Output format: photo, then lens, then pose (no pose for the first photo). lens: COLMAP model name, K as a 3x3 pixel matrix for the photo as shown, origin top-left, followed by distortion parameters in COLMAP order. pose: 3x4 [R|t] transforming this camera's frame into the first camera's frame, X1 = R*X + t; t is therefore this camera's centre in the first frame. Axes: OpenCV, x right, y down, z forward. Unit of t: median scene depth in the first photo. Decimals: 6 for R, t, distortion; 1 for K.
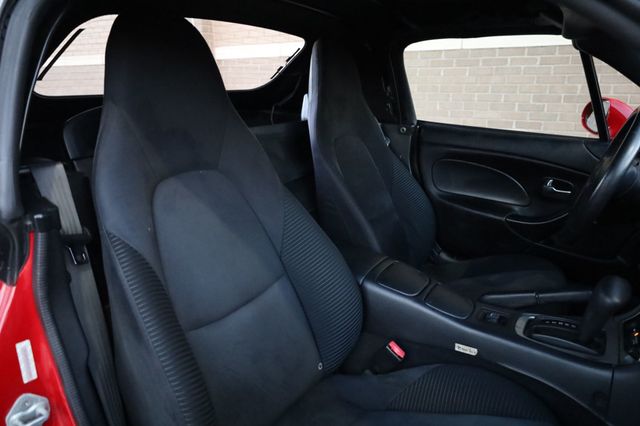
lens RADIAL K [[436.4, 0, 320.0], [0, 436.4, 213.0], [0, 0, 1]] dist [-0.017919, -0.000151]
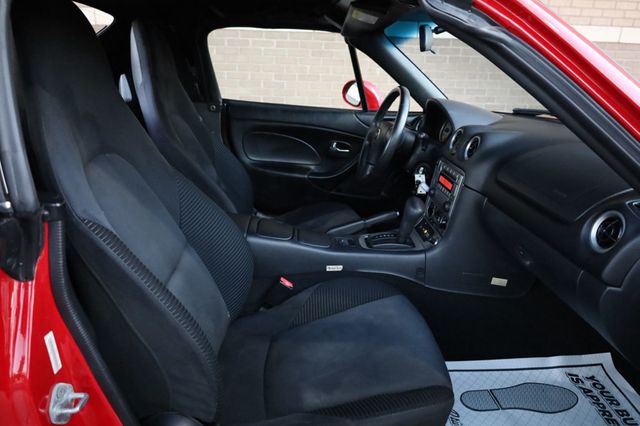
lens RADIAL K [[436.4, 0, 320.0], [0, 436.4, 213.0], [0, 0, 1]] dist [-0.017919, -0.000151]
pose [[0.816729, -0.161358, 0.554002, -0.275566], [0.131634, 0.986890, 0.093382, 0.005024], [-0.561807, -0.003343, 0.827262, -0.071212]]
